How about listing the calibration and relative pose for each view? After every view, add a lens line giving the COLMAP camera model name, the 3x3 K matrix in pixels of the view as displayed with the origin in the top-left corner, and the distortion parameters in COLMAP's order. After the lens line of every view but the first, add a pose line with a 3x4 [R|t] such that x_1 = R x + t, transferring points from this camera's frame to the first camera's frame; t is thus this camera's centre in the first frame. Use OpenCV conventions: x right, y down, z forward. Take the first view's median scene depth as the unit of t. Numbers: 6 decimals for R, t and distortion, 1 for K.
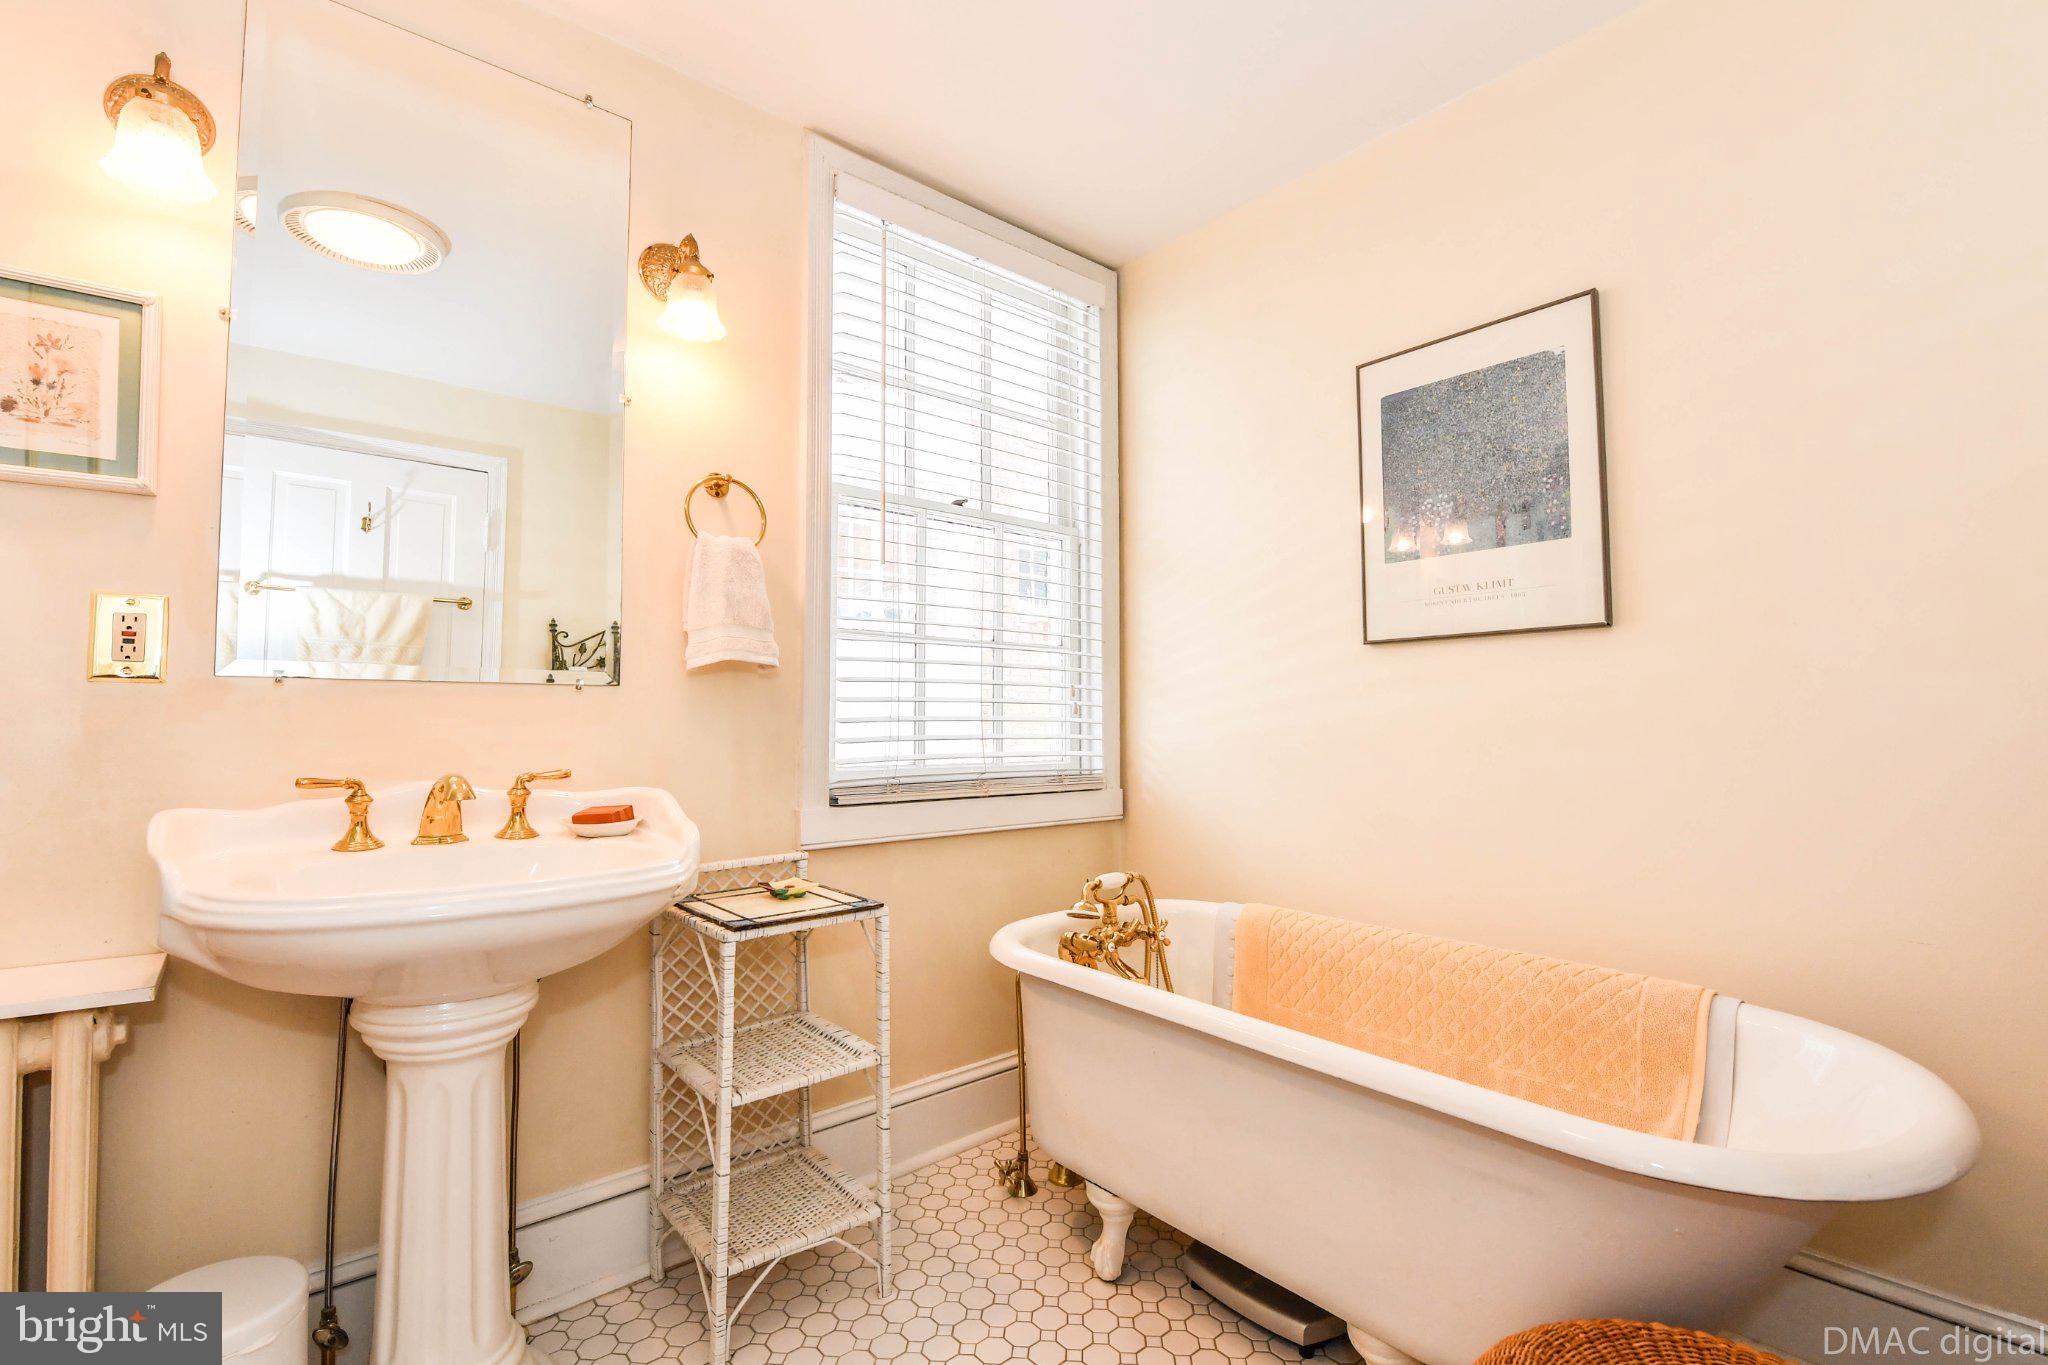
lens RADIAL K [[916.0, 0, 1020.2], [0, 916.0, 677.4], [0, 0, 1]] dist [-0.012810, -0.002356]
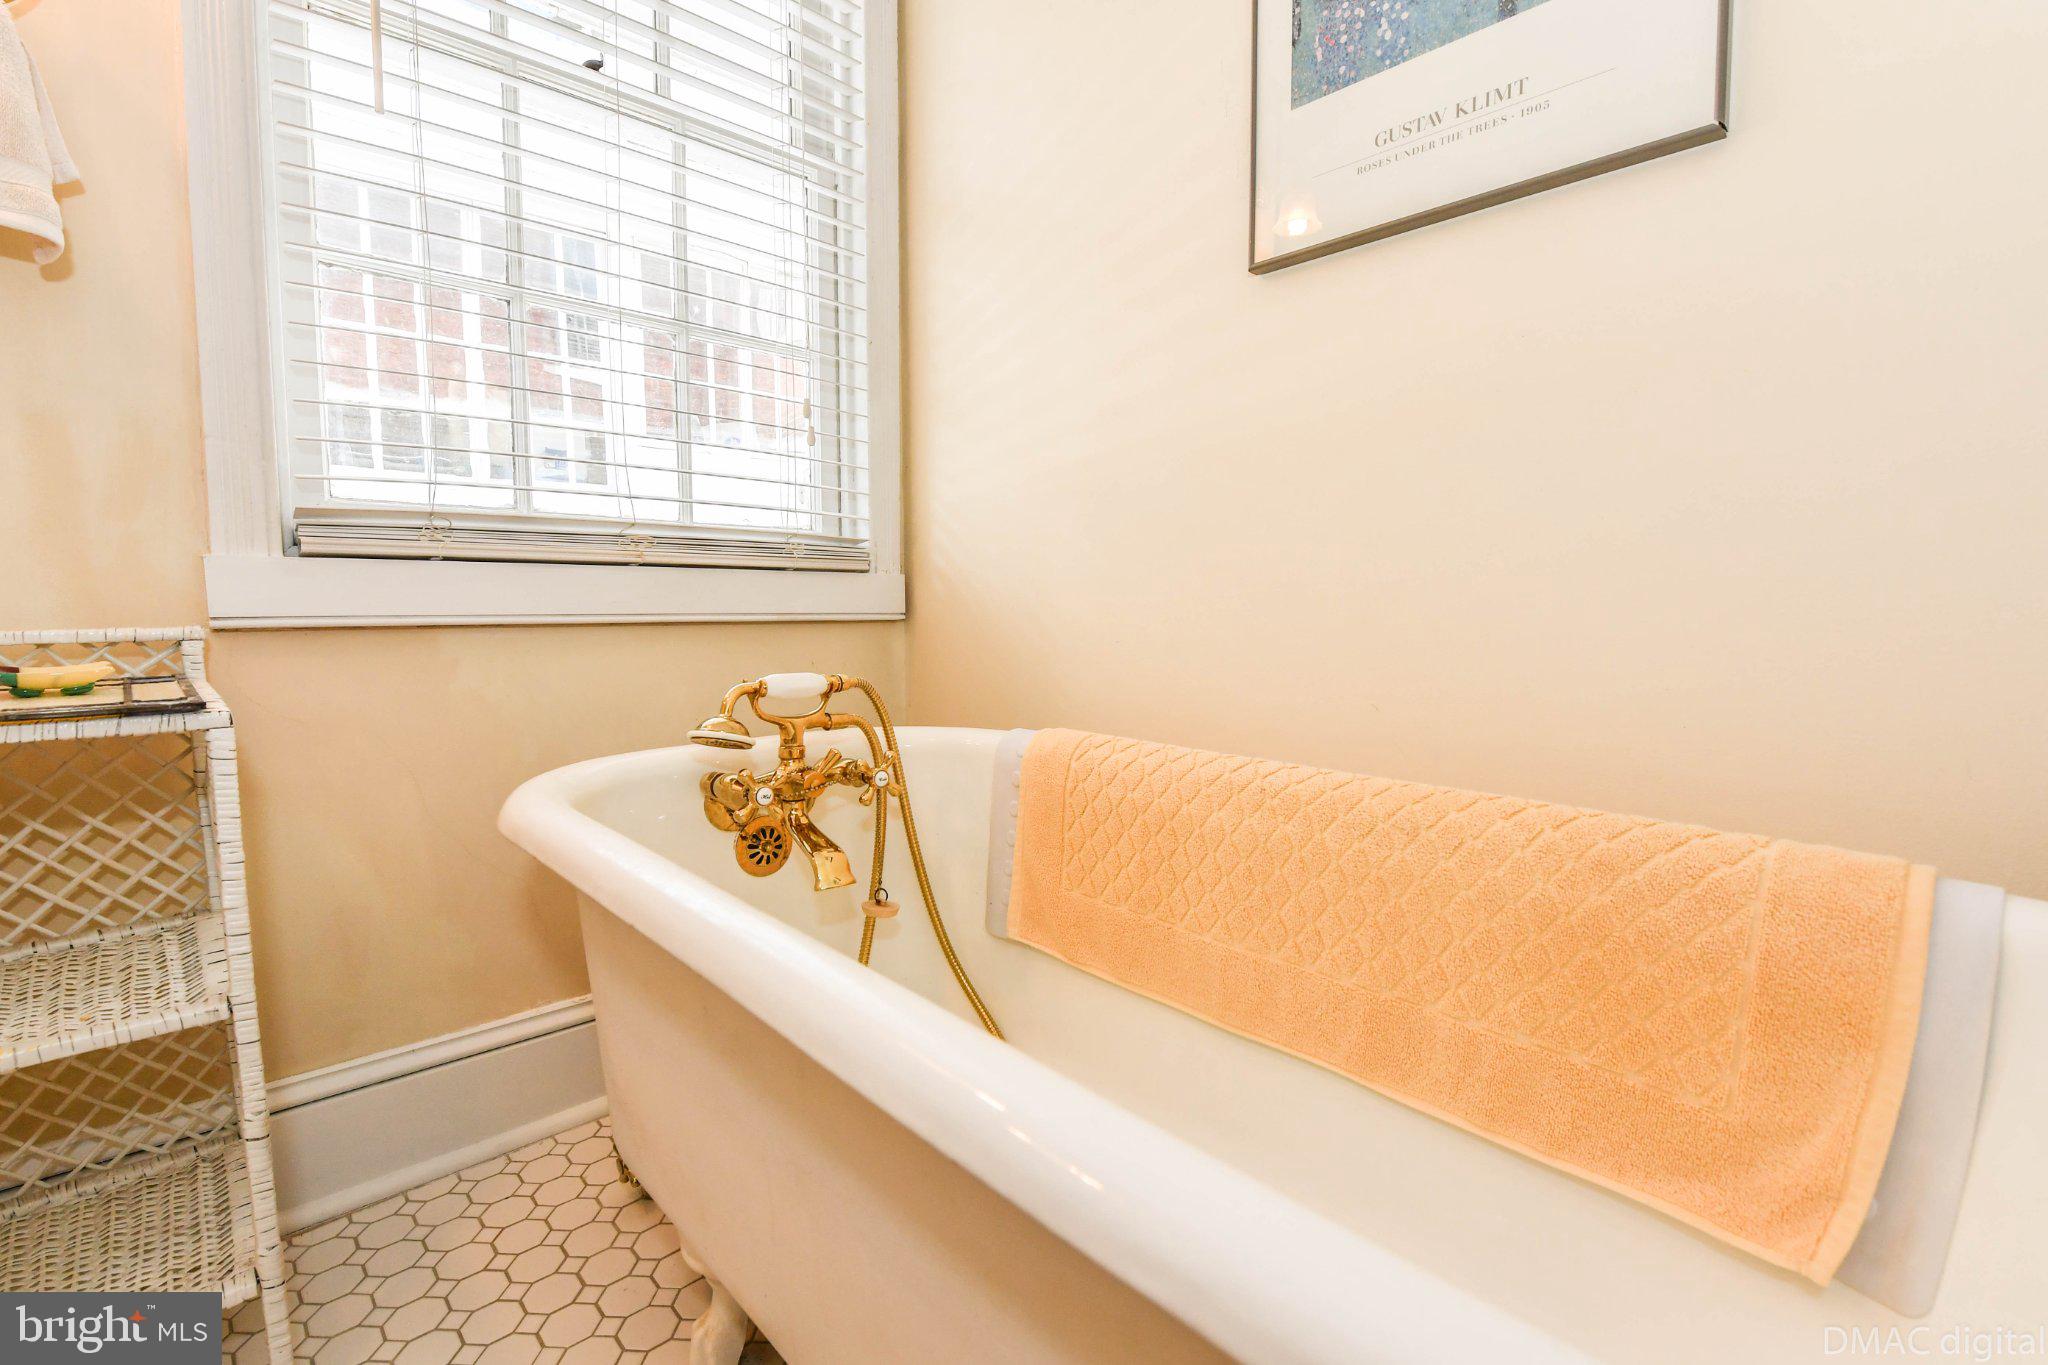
lens RADIAL K [[916.0, 0, 1026.8], [0, 916.0, 680.5], [0, 0, 1]] dist [-0.012810, -0.002356]
pose [[0.998869, -0.000243, 0.047548, 0.224500], [-0.006104, 0.991058, 0.133296, 0.147284], [-0.047155, -0.133435, 0.989935, 0.443267]]
